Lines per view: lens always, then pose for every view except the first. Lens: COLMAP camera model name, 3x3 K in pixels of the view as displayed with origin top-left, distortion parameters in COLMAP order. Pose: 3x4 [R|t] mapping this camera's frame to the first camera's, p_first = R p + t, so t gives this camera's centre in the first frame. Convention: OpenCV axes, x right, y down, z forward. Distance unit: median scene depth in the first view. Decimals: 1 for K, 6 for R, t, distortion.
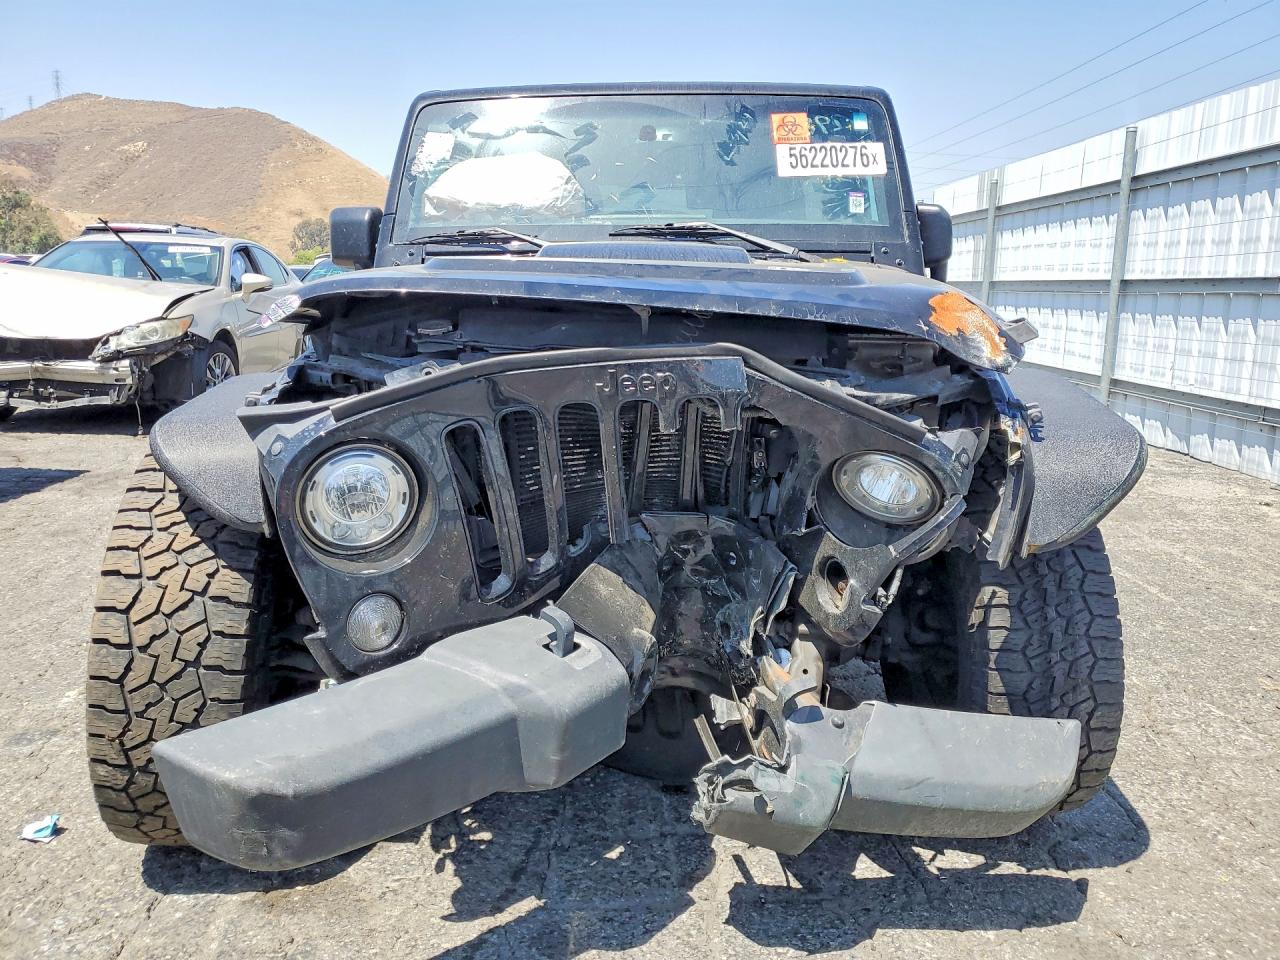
lens RADIAL K [[1008.0, 0, 648.8], [0, 1008.0, 478.1], [0, 0, 1]] dist [0.022497, -0.000288]
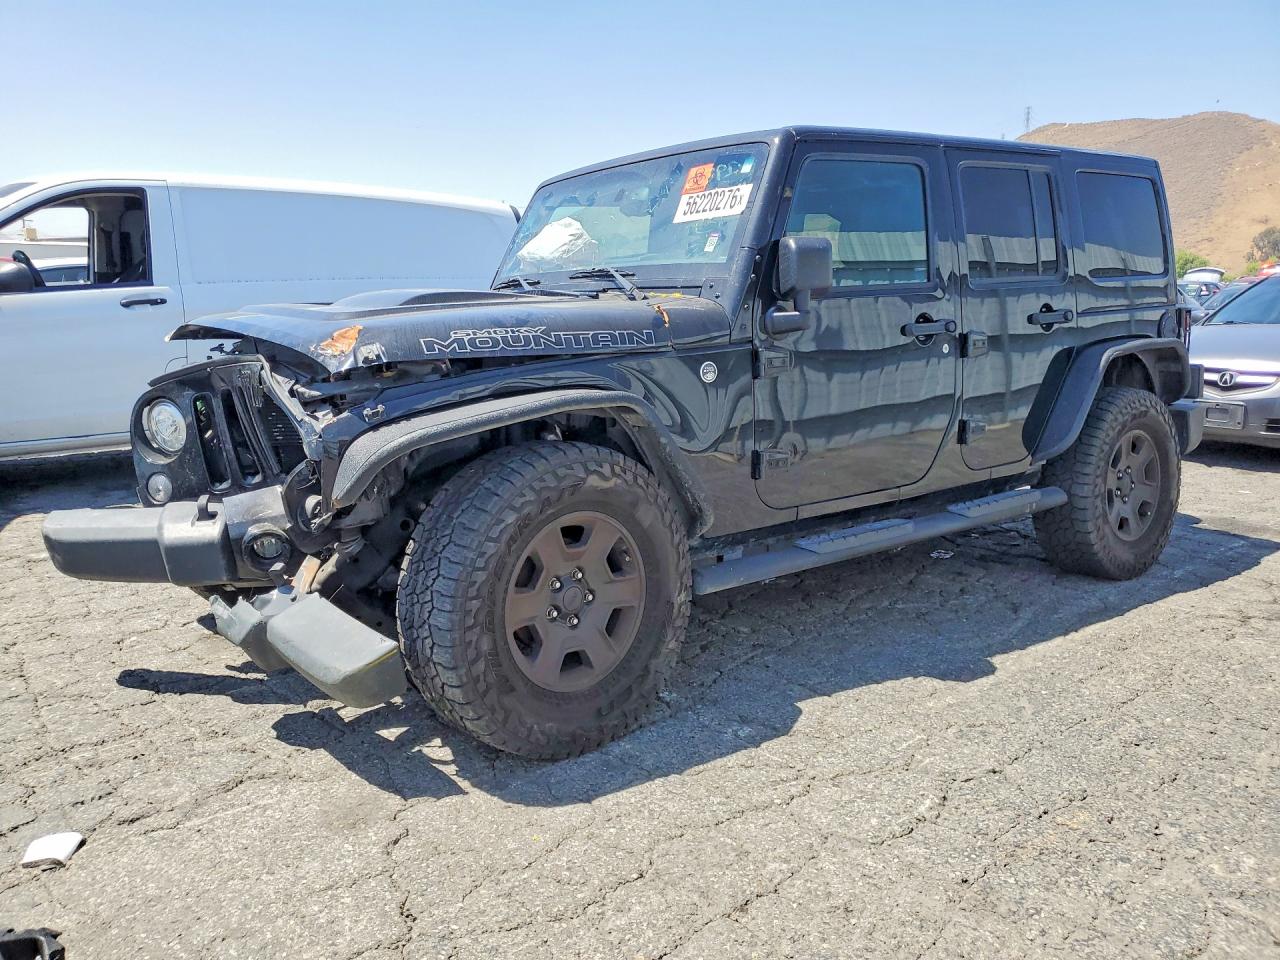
lens RADIAL K [[1027.6, 0, 640.0], [0, 1027.6, 480.0], [0, 0, 1]] dist [0.040364, -0.003287]
pose [[0.620636, 0.126729, -0.773790, 1.047255], [-0.140792, 0.988825, 0.049021, -0.055465], [0.771355, 0.078519, 0.631543, 0.233267]]
